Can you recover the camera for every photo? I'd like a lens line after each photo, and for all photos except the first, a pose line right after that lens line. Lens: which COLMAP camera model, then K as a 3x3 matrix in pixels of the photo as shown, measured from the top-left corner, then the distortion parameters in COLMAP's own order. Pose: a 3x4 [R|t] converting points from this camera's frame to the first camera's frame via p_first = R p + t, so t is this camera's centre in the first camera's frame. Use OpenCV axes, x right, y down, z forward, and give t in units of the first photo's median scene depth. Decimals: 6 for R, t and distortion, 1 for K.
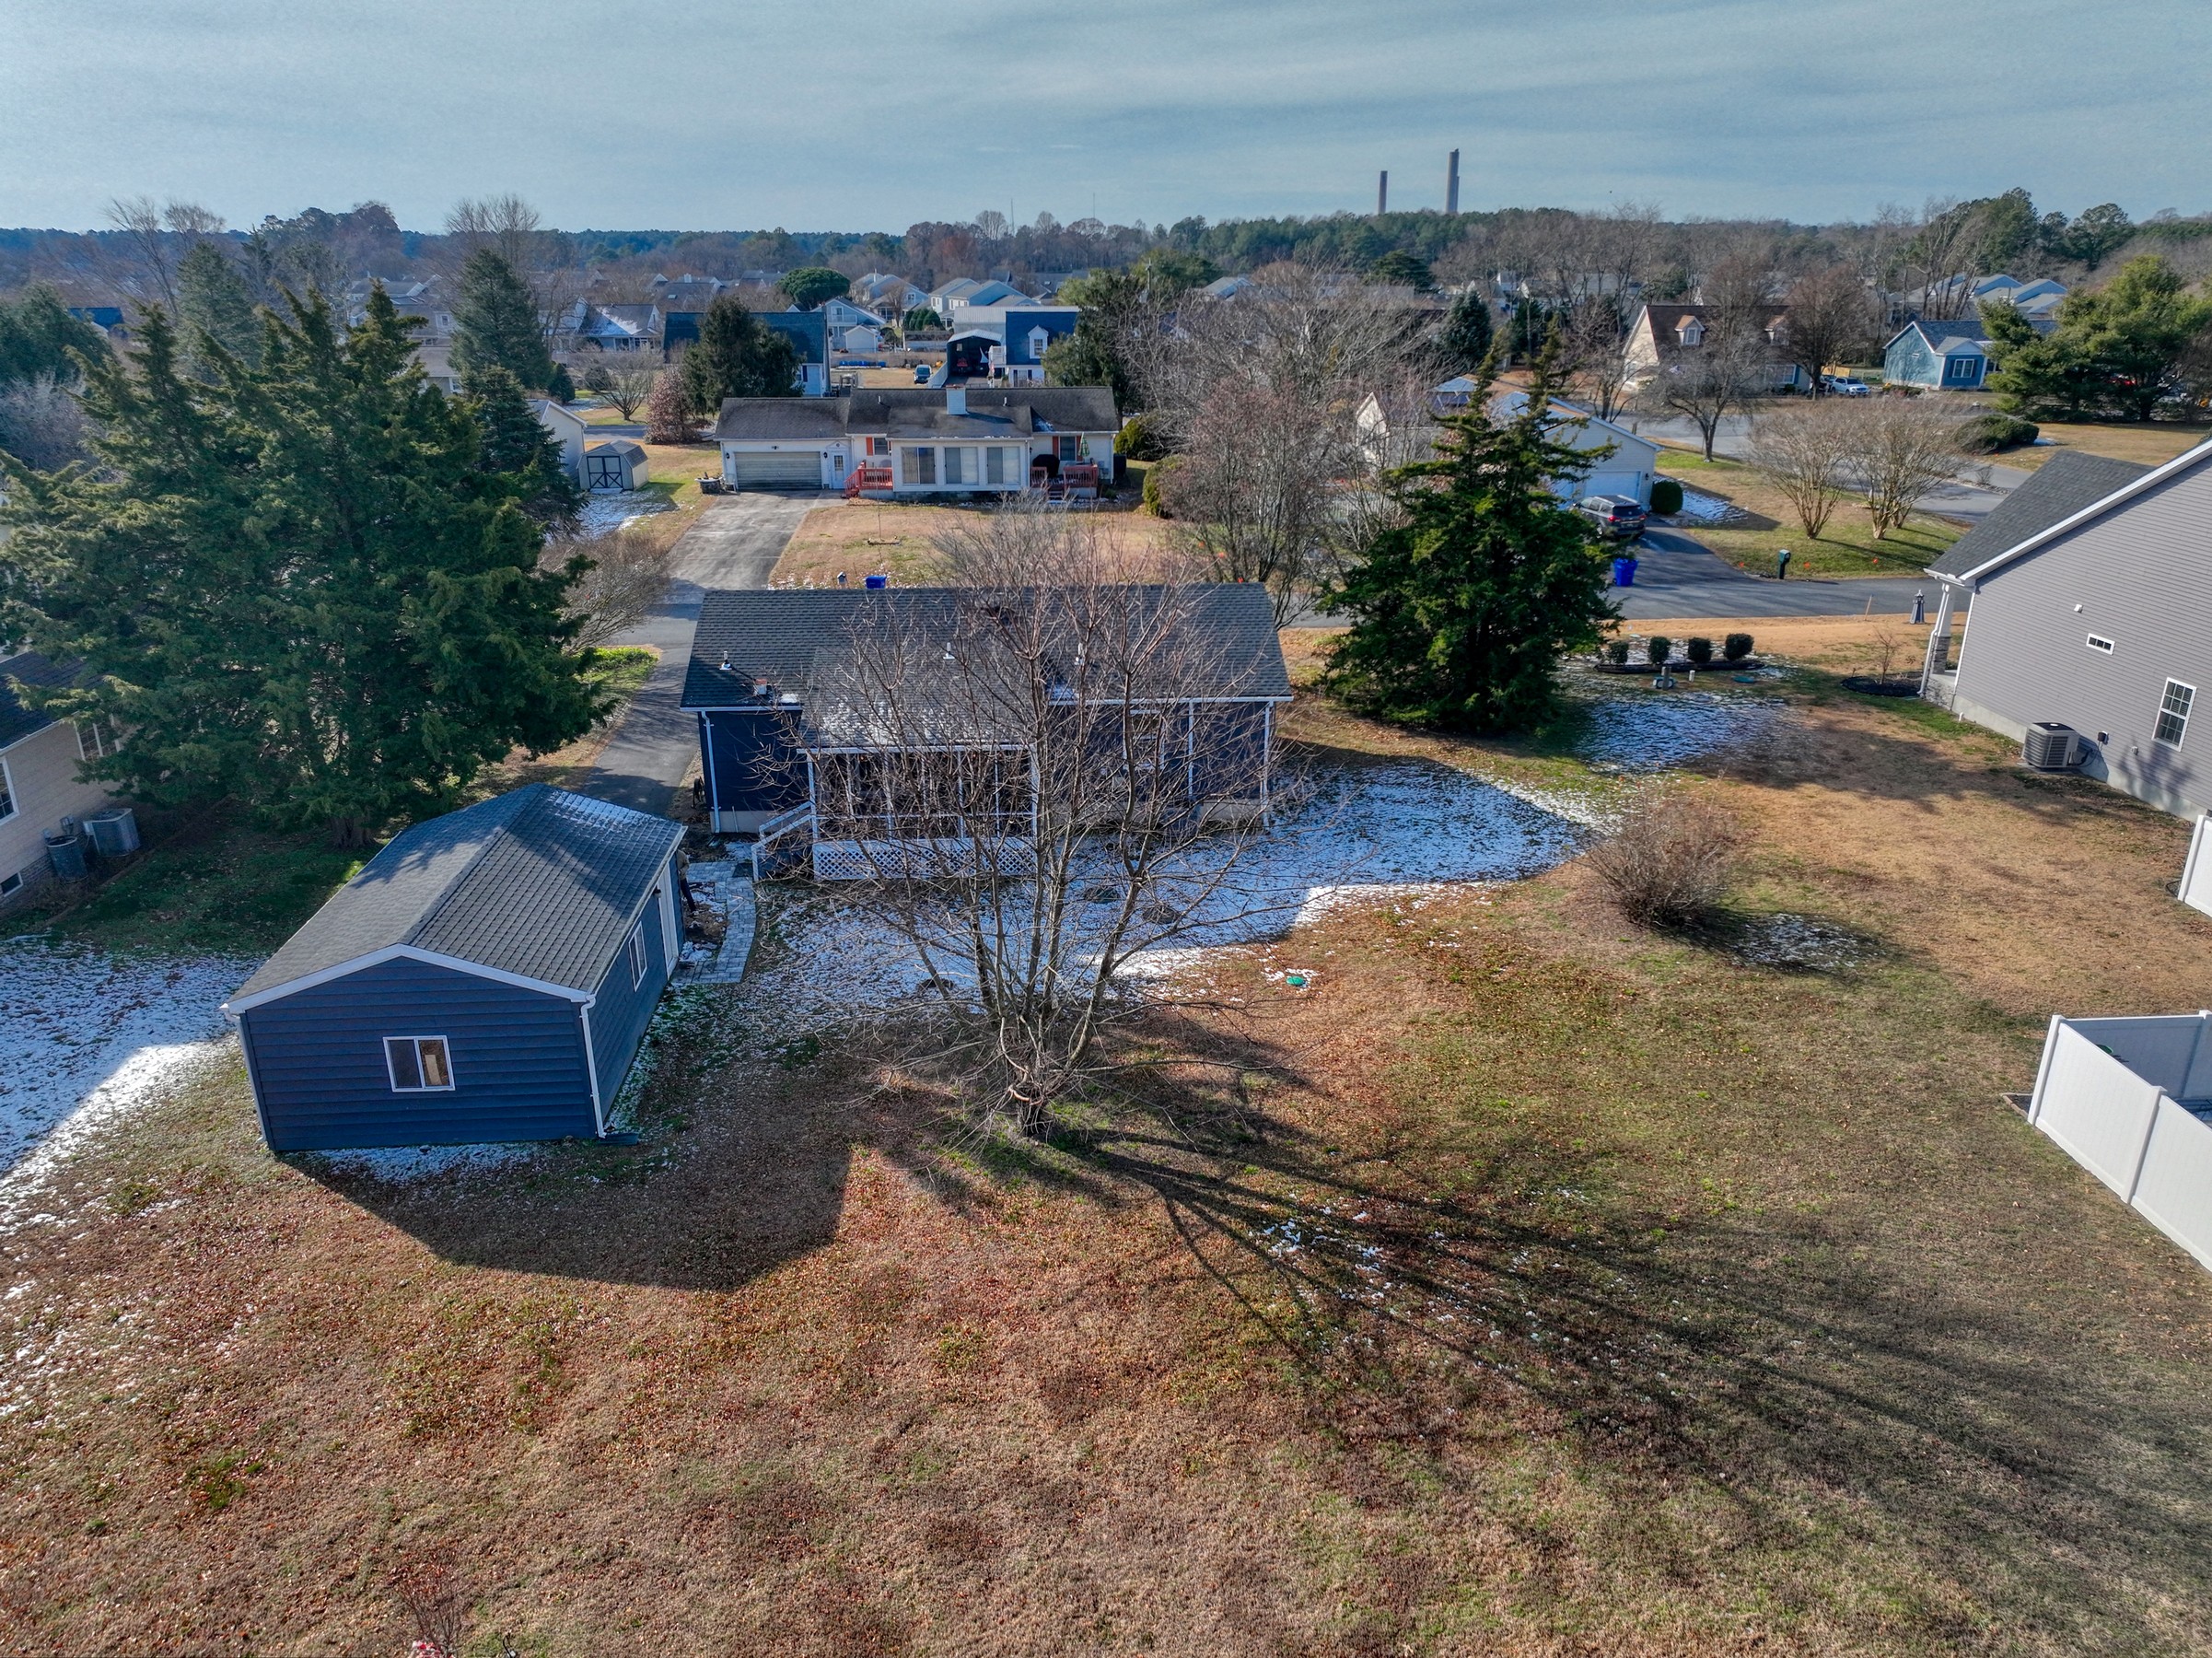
lens RADIAL K [[1550.1, 0, 1111.2], [0, 1550.1, 837.2], [0, 0, 1]] dist [0.005517, 0.002075]
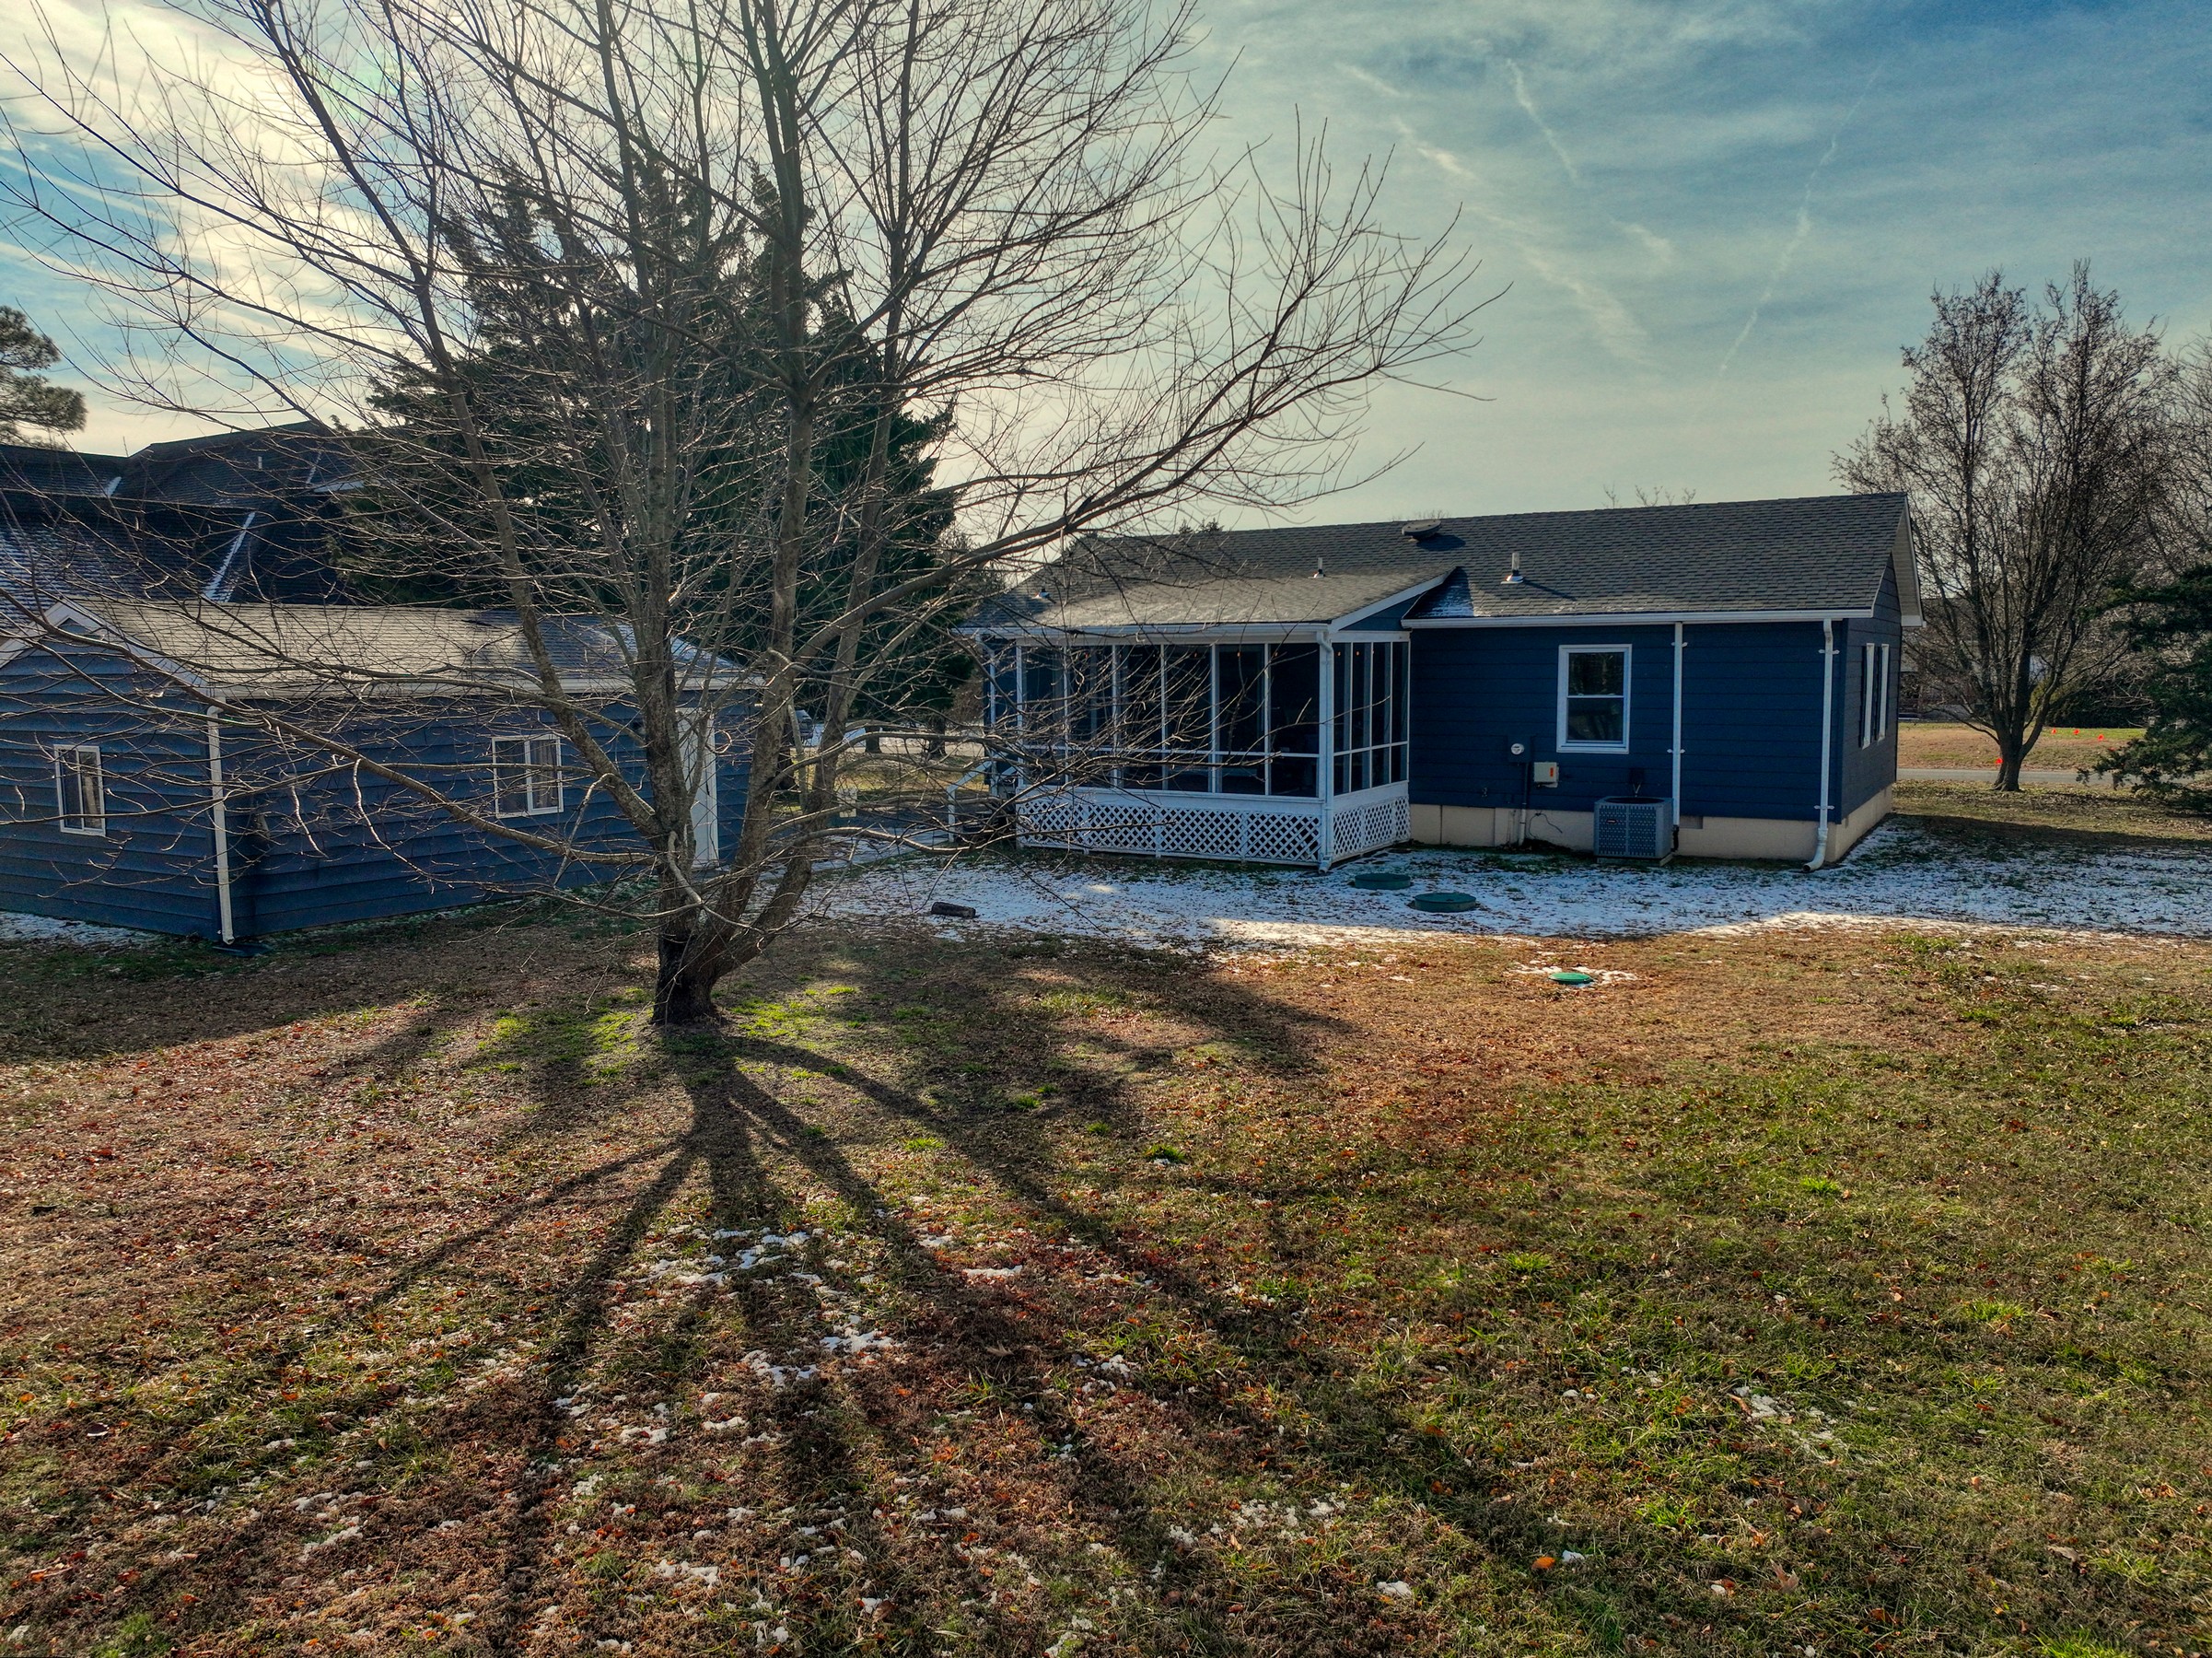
lens RADIAL K [[1550.1, 0, 1111.2], [0, 1550.1, 837.2], [0, 0, 1]] dist [0.005517, 0.002075]
pose [[0.813549, 0.059264, -0.578468, 0.334872], [-0.202960, 0.961171, -0.186970, 0.203779], [0.544926, 0.269515, 0.793988, 0.710278]]
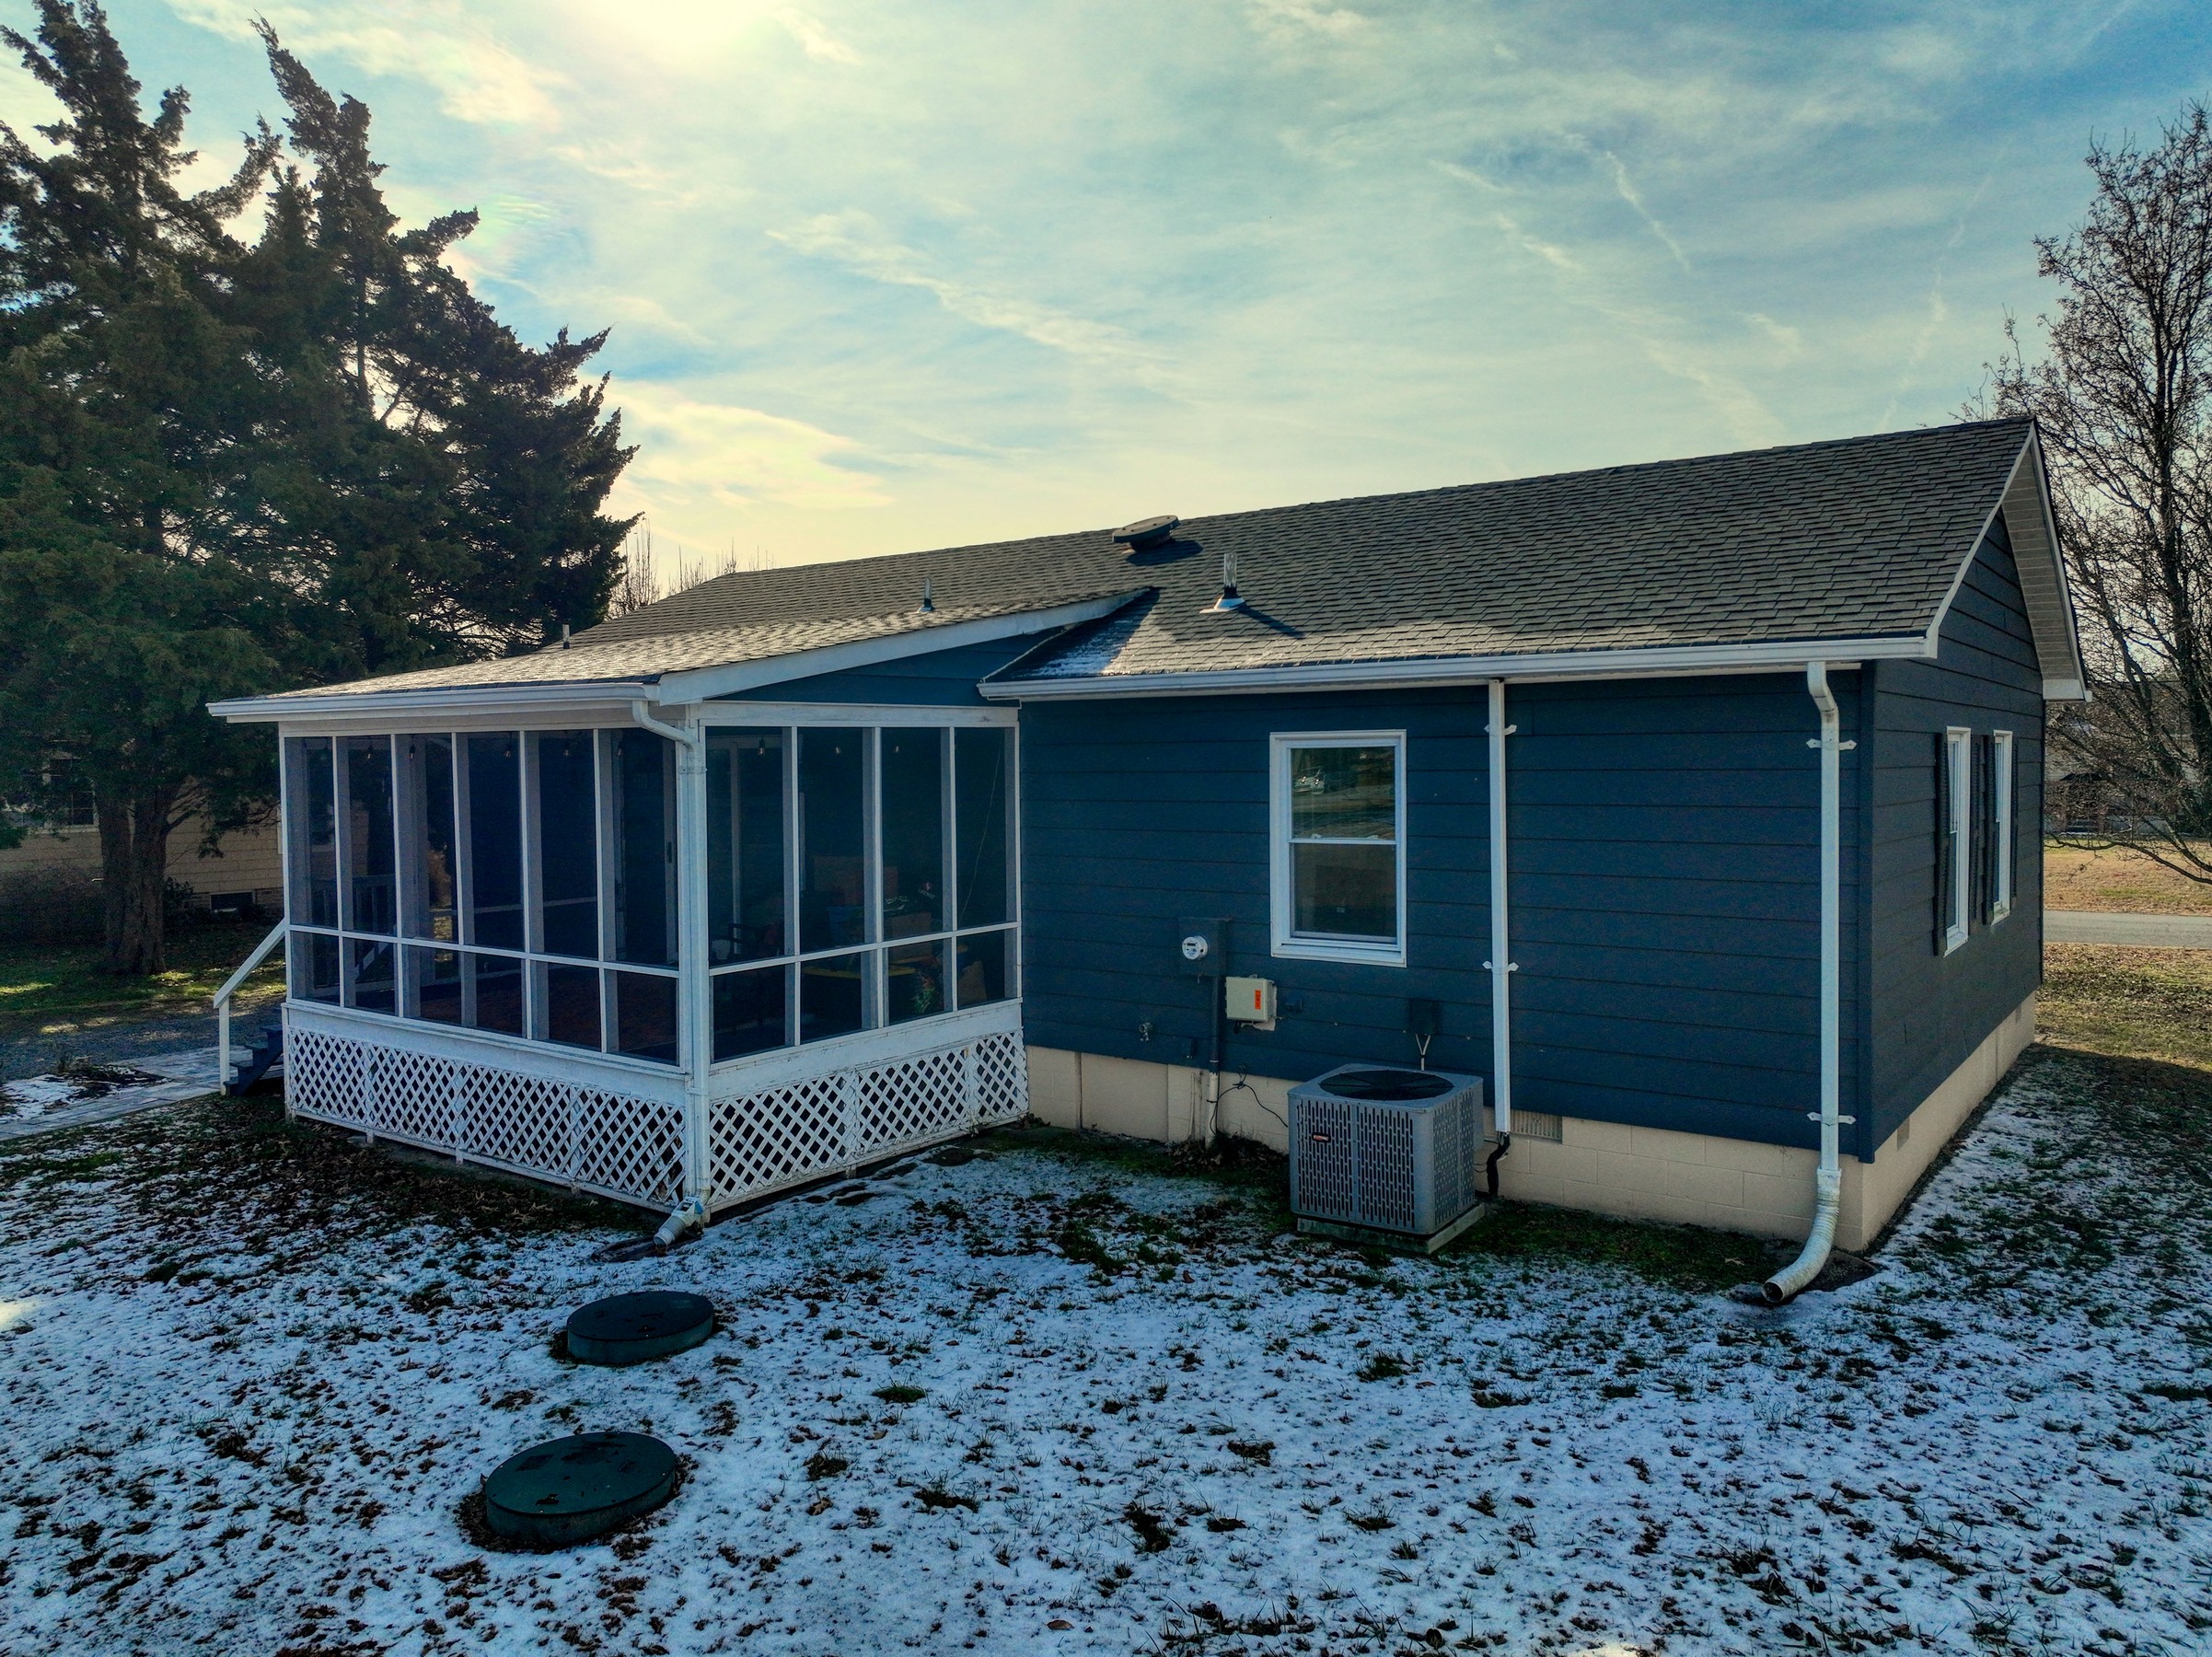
lens RADIAL K [[1518.5, 0, 1129.6], [0, 1518.5, 821.4], [0, 0, 1]] dist [-0.000484, 0.002905]
pose [[0.760541, 0.013941, -0.649140, 0.261757], [-0.226855, 0.942467, -0.245546, 0.009481], [0.608370, 0.334009, 0.719947, 1.222334]]
